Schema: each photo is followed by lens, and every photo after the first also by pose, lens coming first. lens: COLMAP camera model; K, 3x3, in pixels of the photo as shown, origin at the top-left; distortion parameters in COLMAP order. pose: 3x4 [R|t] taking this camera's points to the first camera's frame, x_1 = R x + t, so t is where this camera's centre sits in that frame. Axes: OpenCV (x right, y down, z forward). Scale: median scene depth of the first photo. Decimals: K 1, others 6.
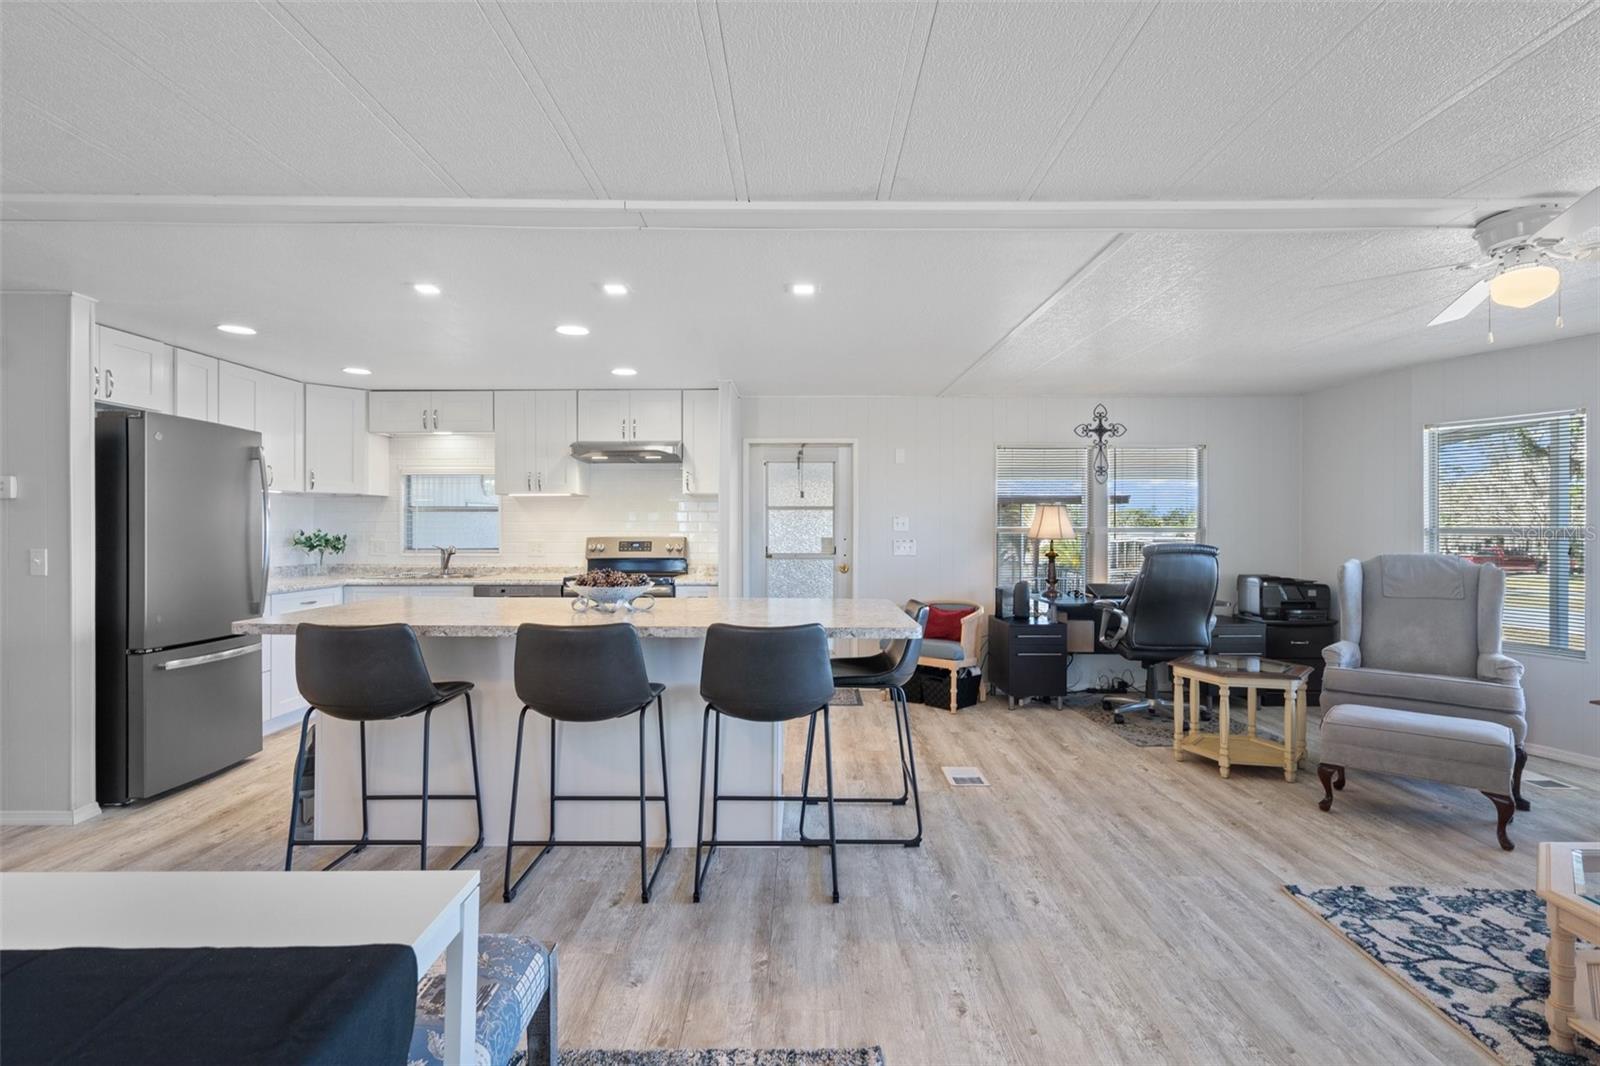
lens RADIAL K [[778.7, 0, 800.2], [0, 778.7, 525.2], [0, 0, 1]] dist [0.006304, 0.002077]
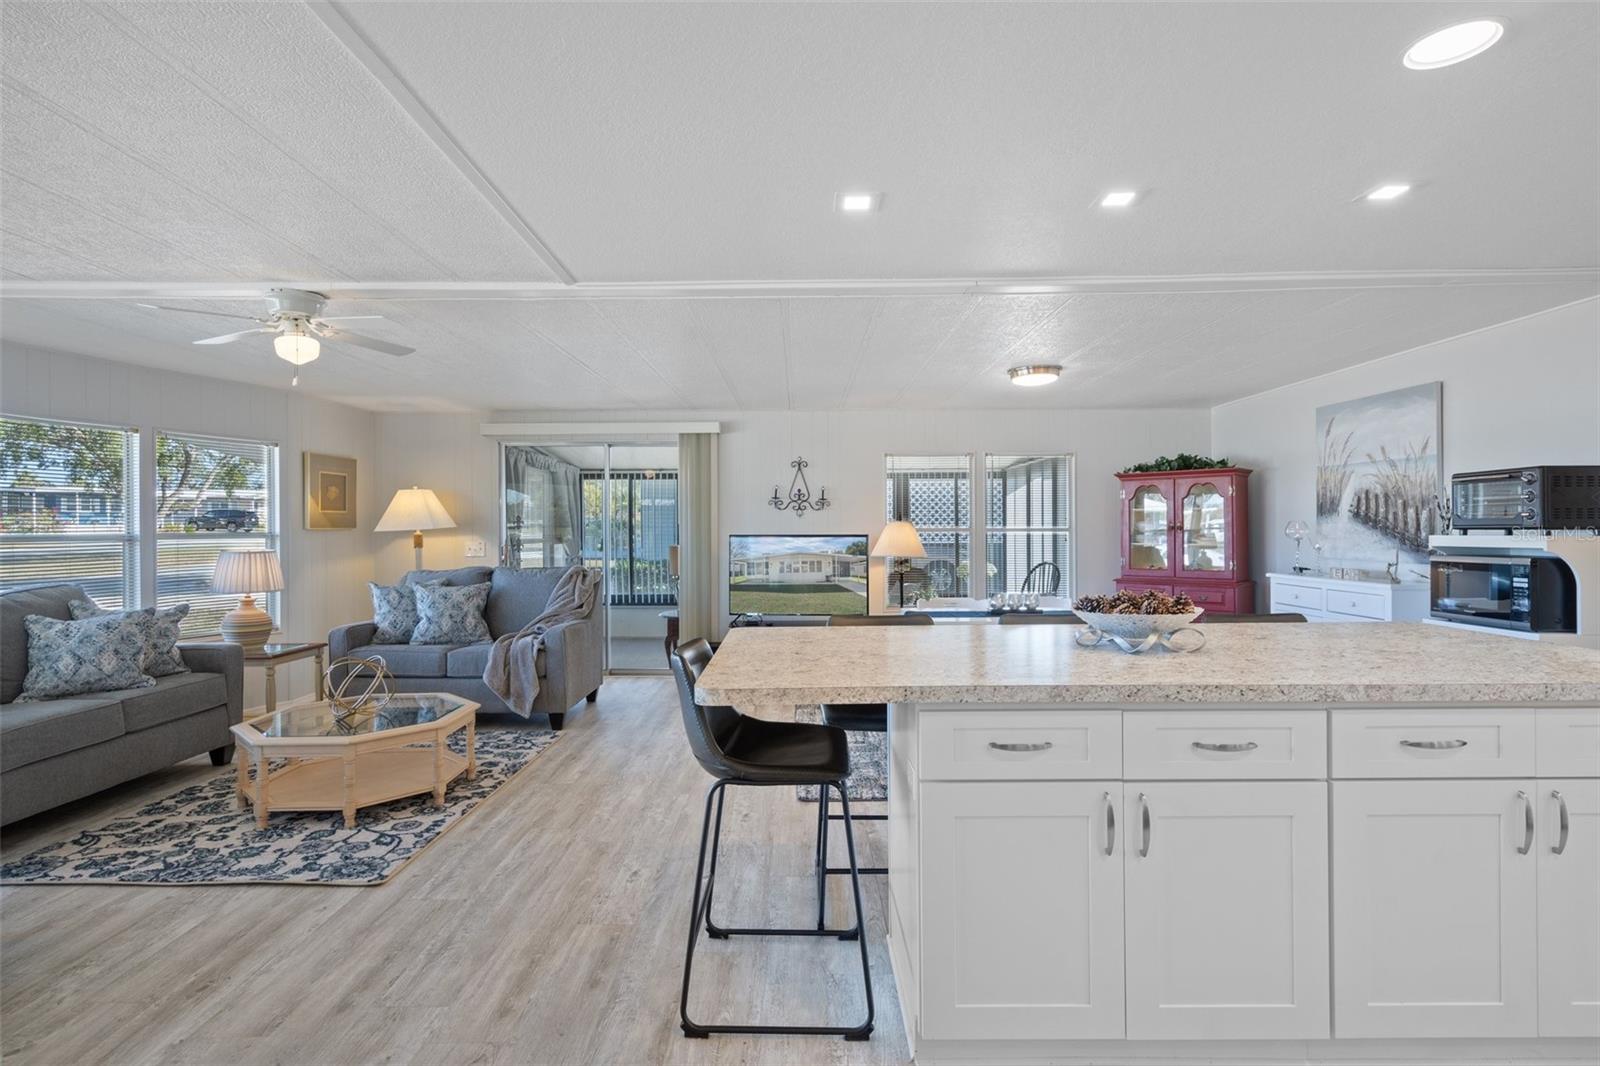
lens RADIAL K [[778.7, 0, 793.9], [0, 778.7, 527.9], [0, 0, 1]] dist [0.006304, 0.002077]
pose [[-0.999991, 0.004092, -0.001348, 0.038522], [0.004090, 0.999991, 0.001026, -0.000410], [0.001353, 0.001020, -0.999999, 1.025424]]
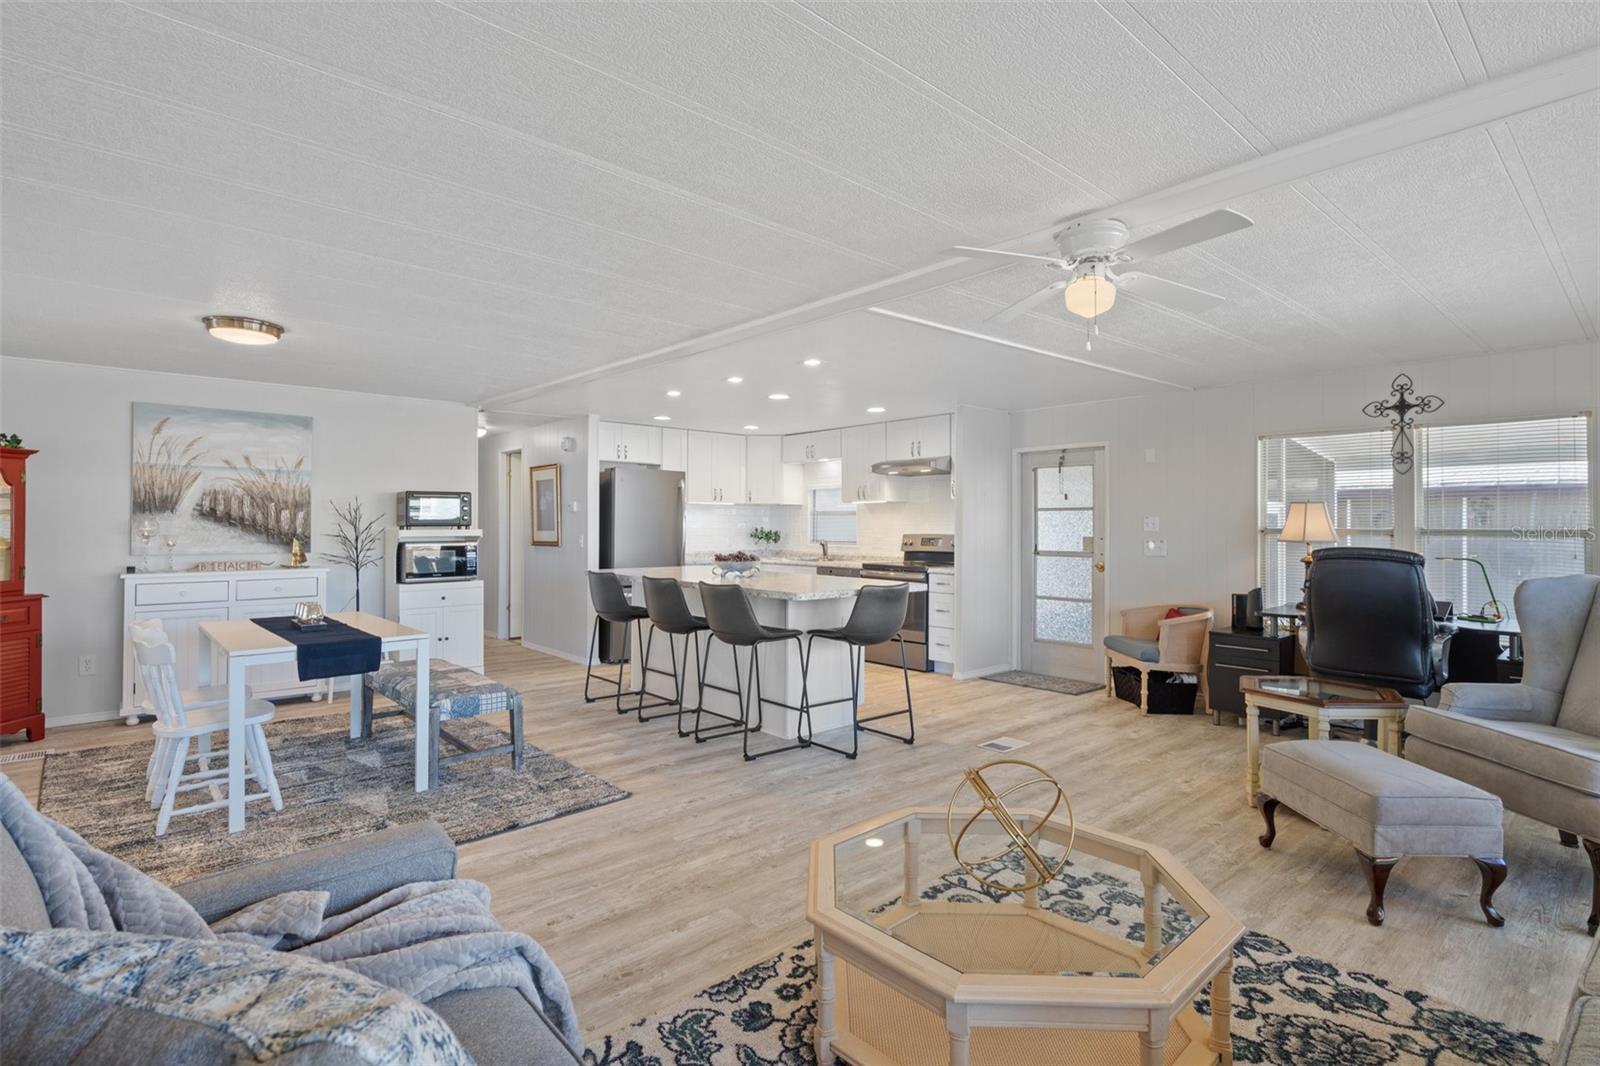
lens RADIAL K [[778.7, 0, 798.8], [0, 778.7, 524.0], [0, 0, 1]] dist [0.006304, 0.002077]
pose [[0.670465, 0.000578, -0.741941, 0.633250], [-0.002557, 0.999996, -0.001531, 0.001123], [0.741937, 0.002924, 0.670463, 0.004800]]
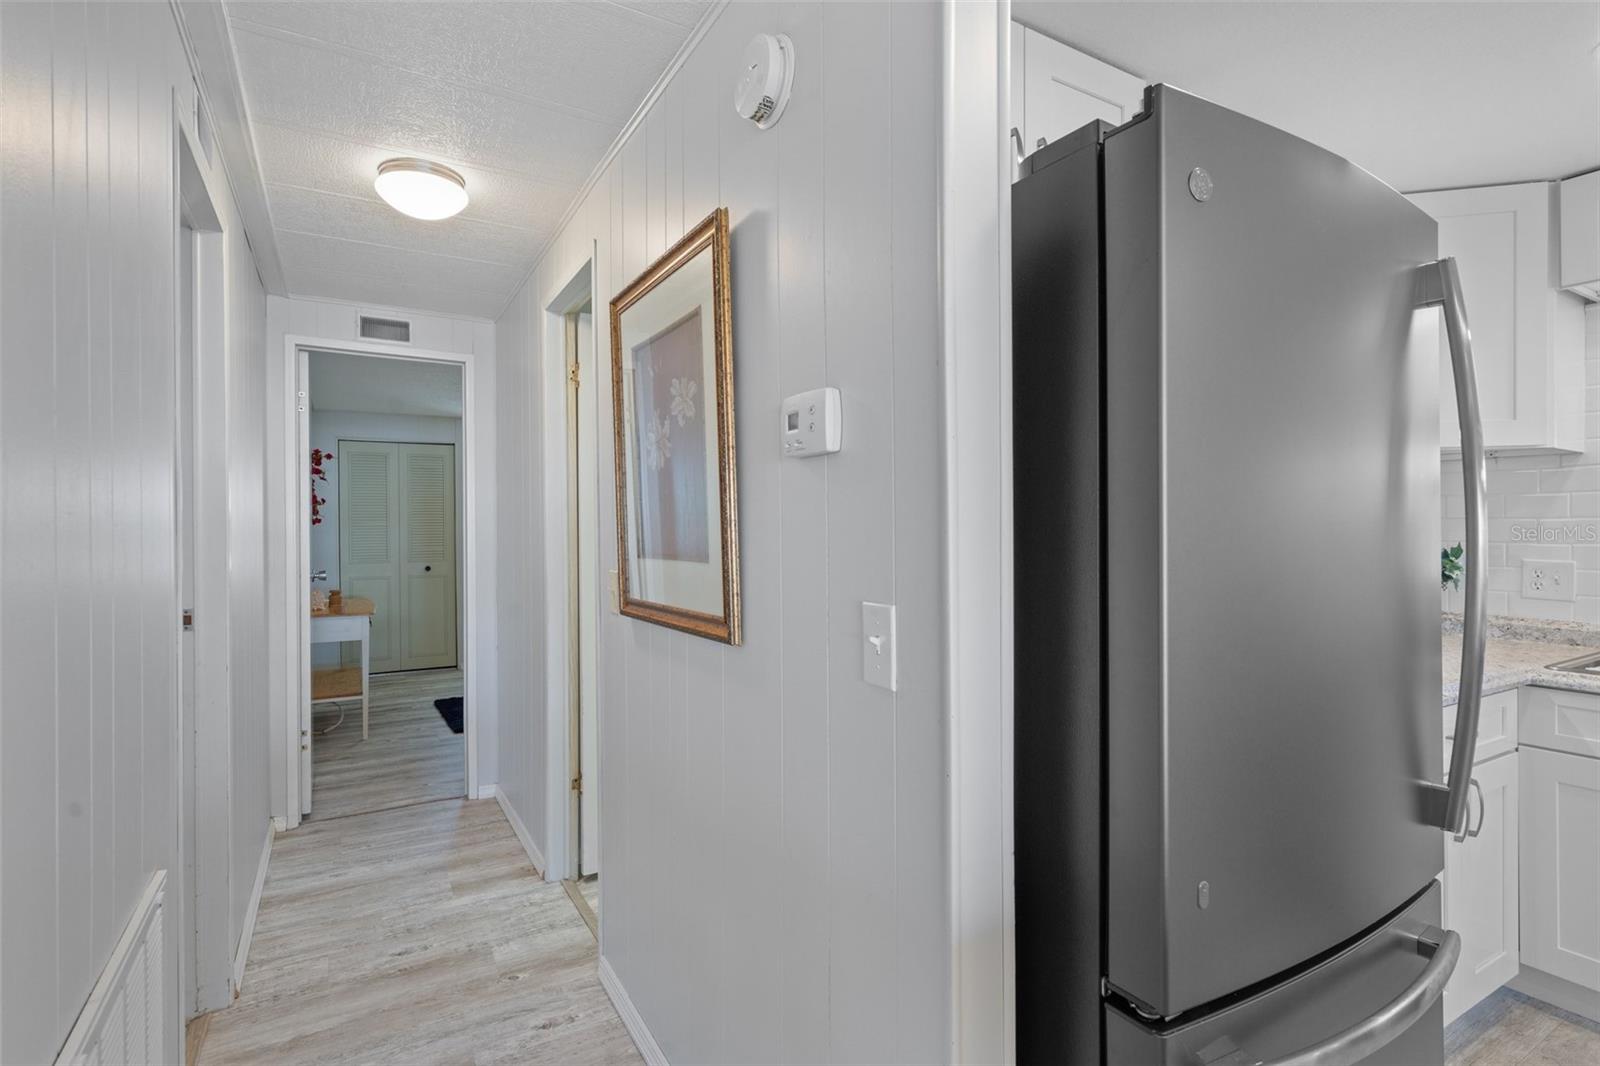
lens RADIAL K [[778.7, 0, 804.5], [0, 778.7, 525.1], [0, 0, 1]] dist [0.006304, 0.002077]
pose [[0.519582, -0.004173, -0.854410, -0.444669], [0.005953, 0.999981, -0.001264, -0.000990], [0.854400, -0.004429, 0.519597, 0.503623]]
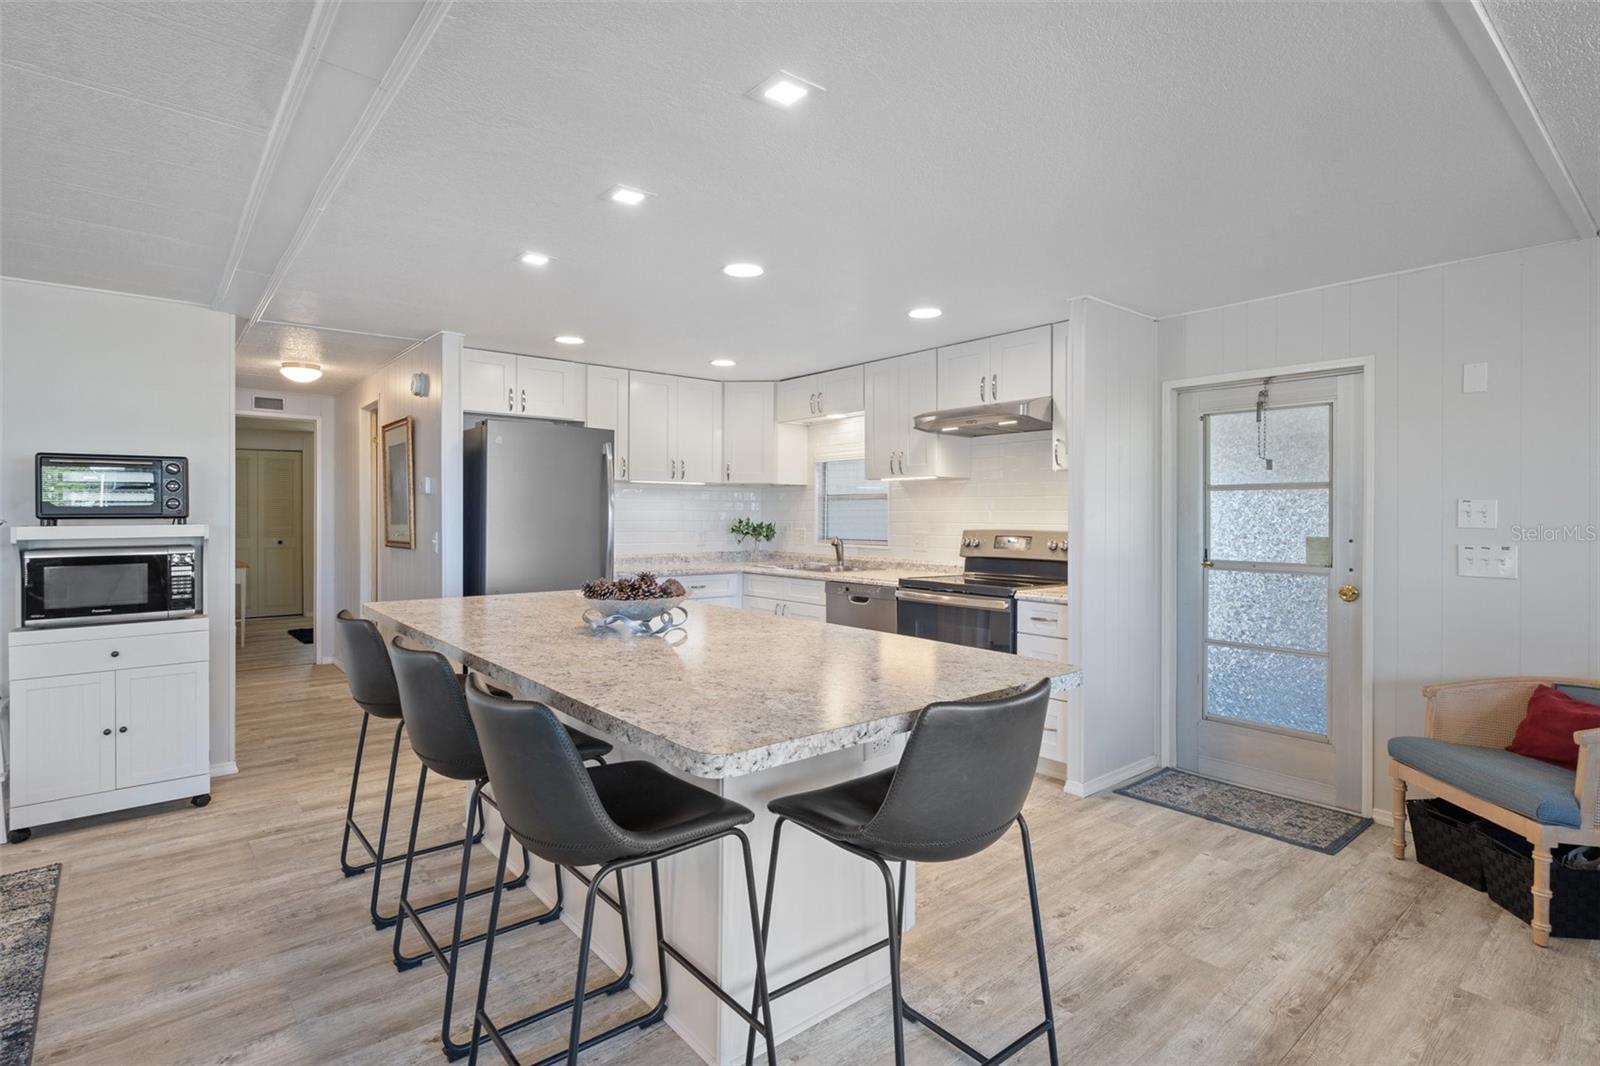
lens RADIAL K [[778.7, 0, 802.0], [0, 778.7, 518.2], [0, 0, 1]] dist [0.006304, 0.002077]
pose [[0.649313, 0.005664, -0.760500, 0.257895], [-0.001569, 0.999980, 0.006108, -0.001148], [0.760520, -0.002773, 0.649309, 0.386705]]
